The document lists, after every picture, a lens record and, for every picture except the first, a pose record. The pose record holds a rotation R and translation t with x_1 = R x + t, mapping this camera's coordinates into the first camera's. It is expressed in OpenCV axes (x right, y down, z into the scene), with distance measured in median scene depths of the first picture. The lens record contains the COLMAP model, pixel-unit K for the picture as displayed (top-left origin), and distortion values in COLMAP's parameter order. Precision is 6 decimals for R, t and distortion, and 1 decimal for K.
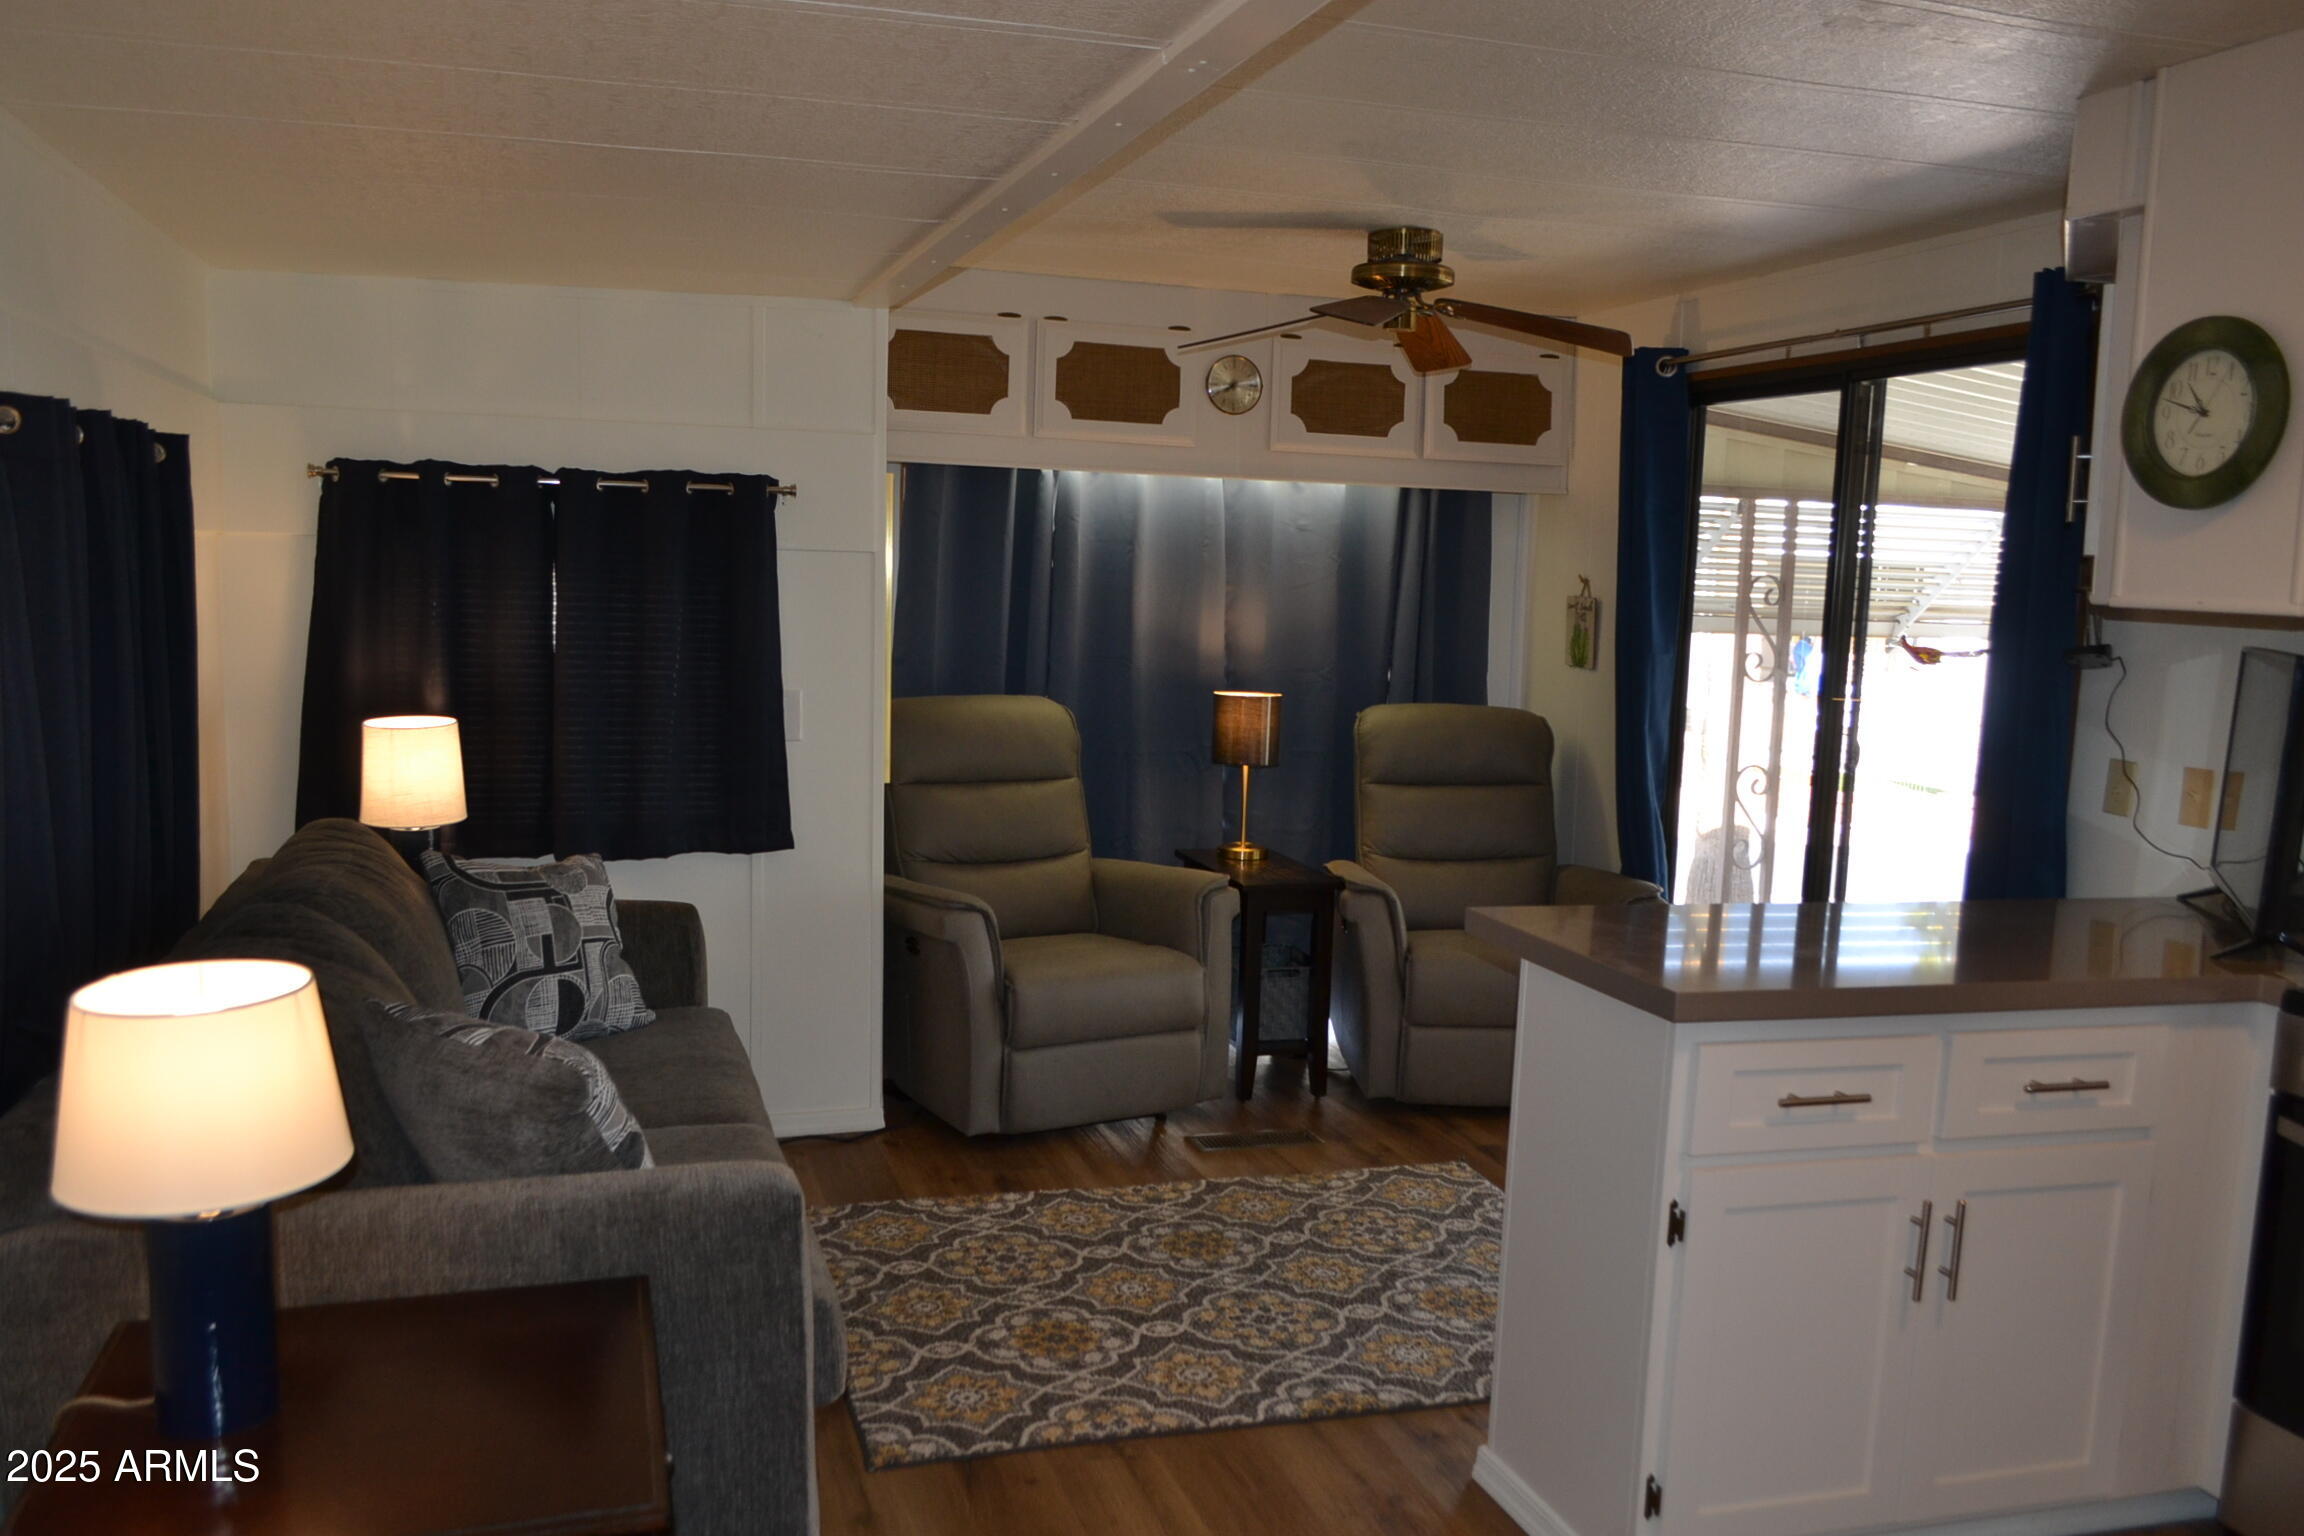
lens RADIAL K [[1811.0, 0, 1151.6], [0, 1811.0, 803.6], [0, 0, 1]] dist [0.000317, -0.126358]
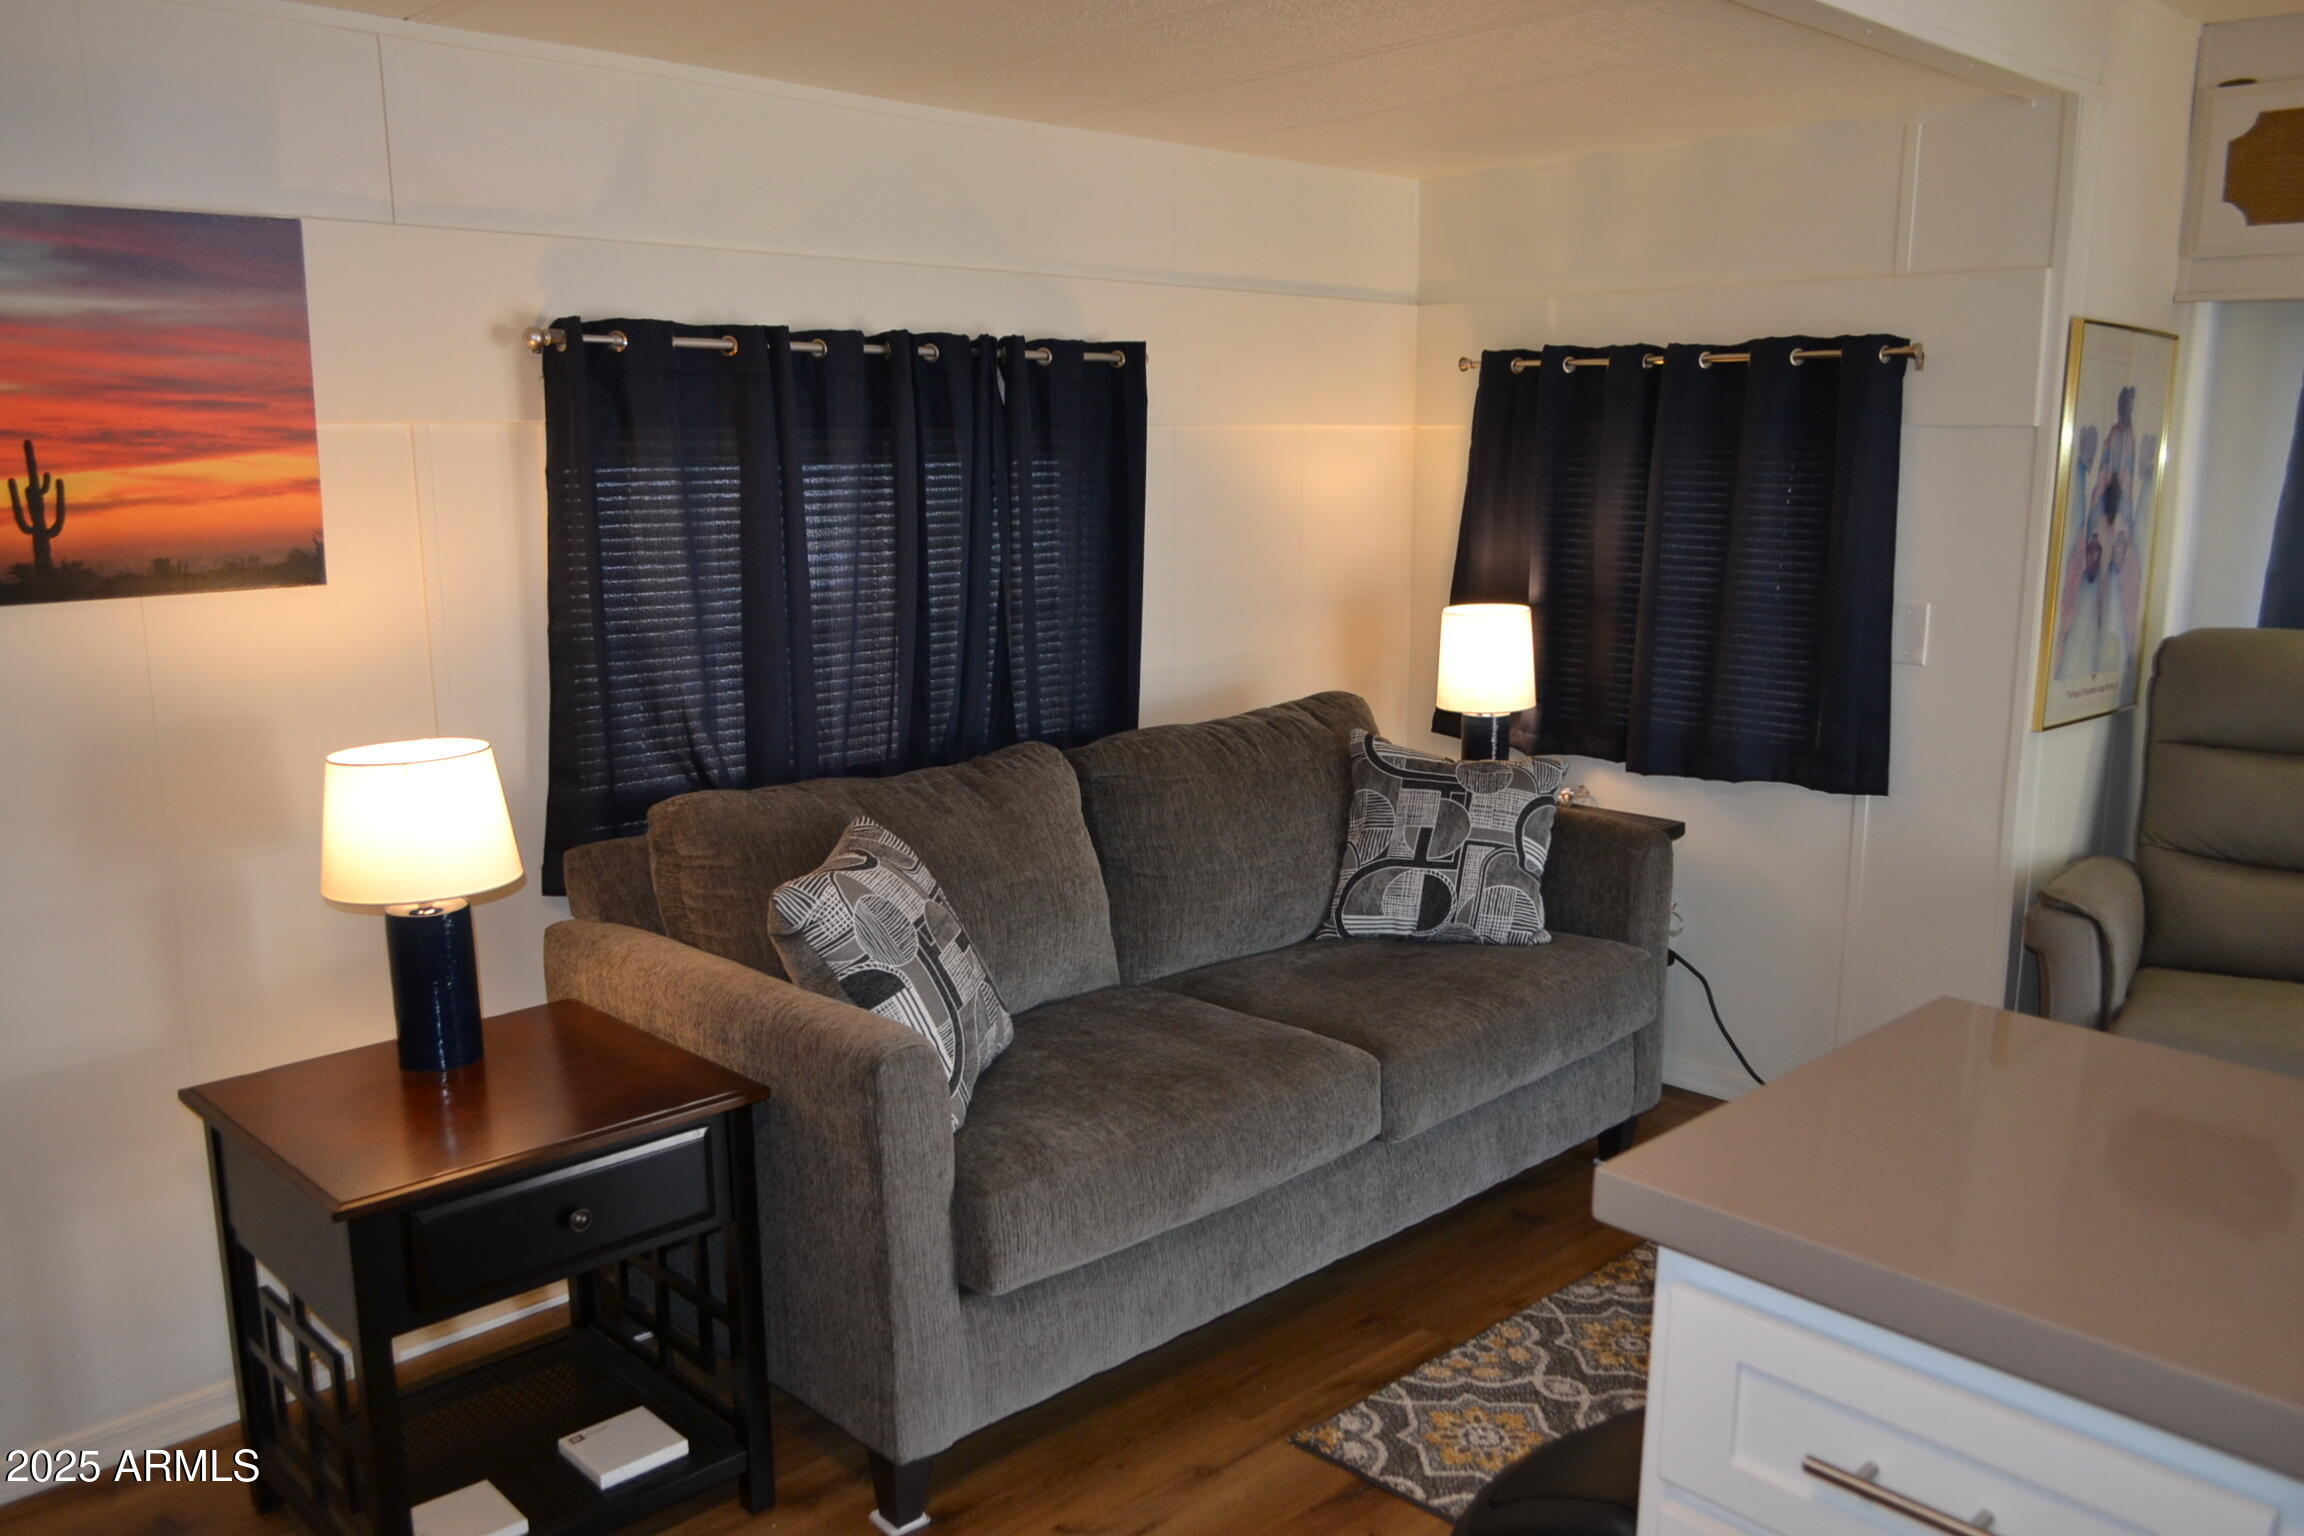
lens RADIAL K [[1811.0, 0, 1151.6], [0, 1811.0, 803.6], [0, 0, 1]] dist [0.000317, -0.126358]
pose [[0.443177, 0.145730, -0.884509, 0.464778], [-0.104650, 0.988362, 0.110406, -0.033325], [0.890304, 0.043635, 0.453270, 0.415287]]
